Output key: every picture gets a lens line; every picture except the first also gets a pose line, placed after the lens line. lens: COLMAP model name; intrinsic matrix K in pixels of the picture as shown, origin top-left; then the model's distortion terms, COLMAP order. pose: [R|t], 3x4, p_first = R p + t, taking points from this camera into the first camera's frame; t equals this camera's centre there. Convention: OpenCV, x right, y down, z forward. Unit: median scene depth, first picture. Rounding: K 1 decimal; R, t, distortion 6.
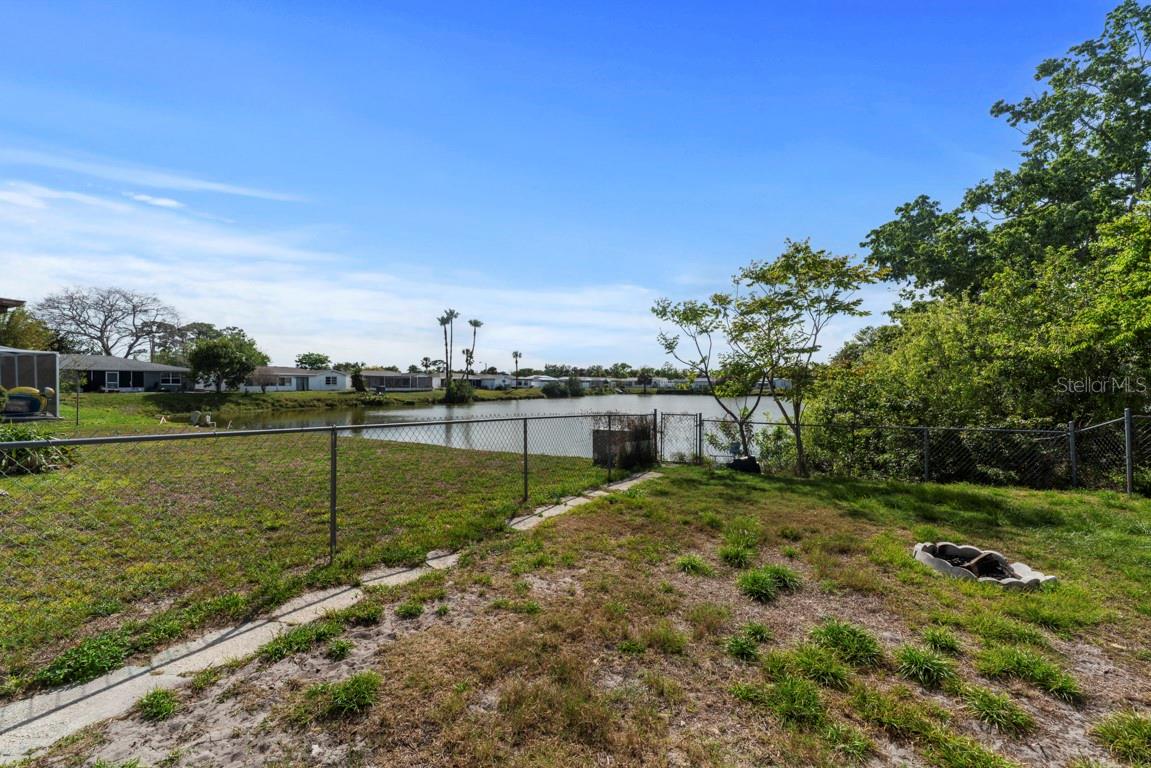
lens RADIAL K [[463.1, 0, 564.7], [0, 463.1, 384.2], [0, 0, 1]] dist [-0.001119, -0.000206]
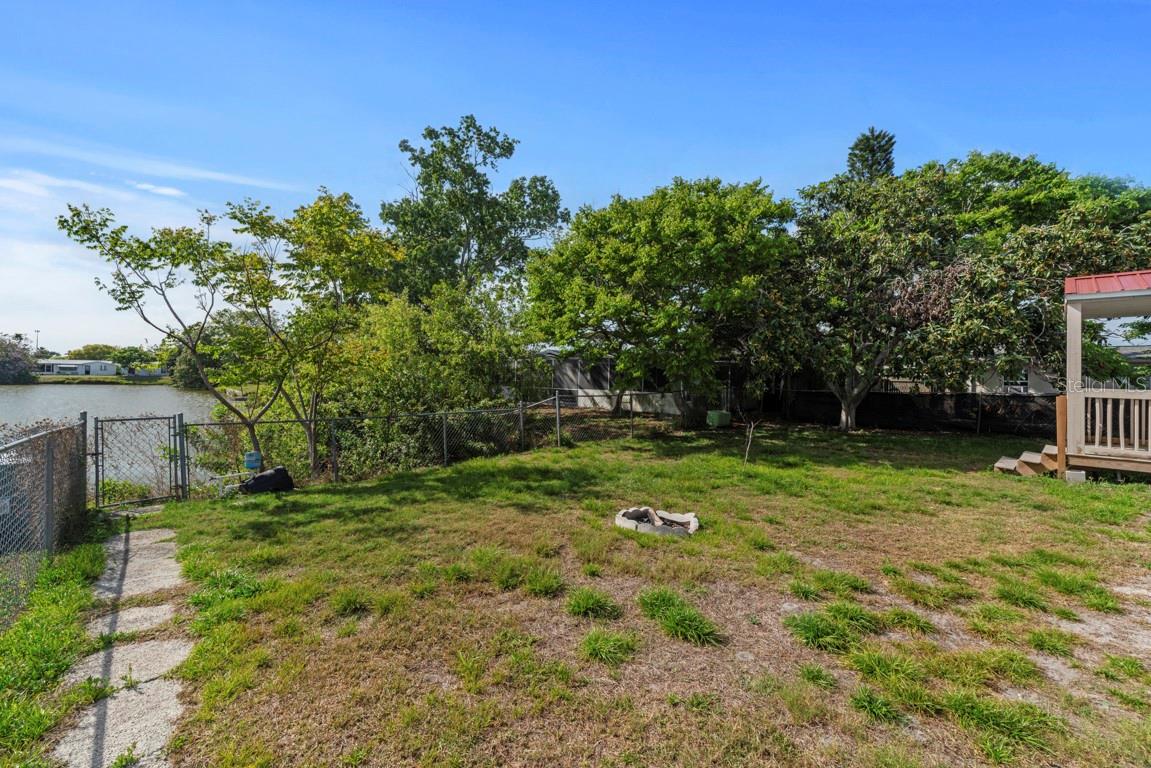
lens RADIAL K [[463.1, 0, 564.7], [0, 463.1, 384.2], [0, 0, 1]] dist [-0.001119, -0.000206]
pose [[0.313424, -0.009468, 0.949566, -0.132867], [-0.018011, 0.999711, 0.015913, 0.002574], [-0.949442, -0.022090, 0.313163, 0.314340]]
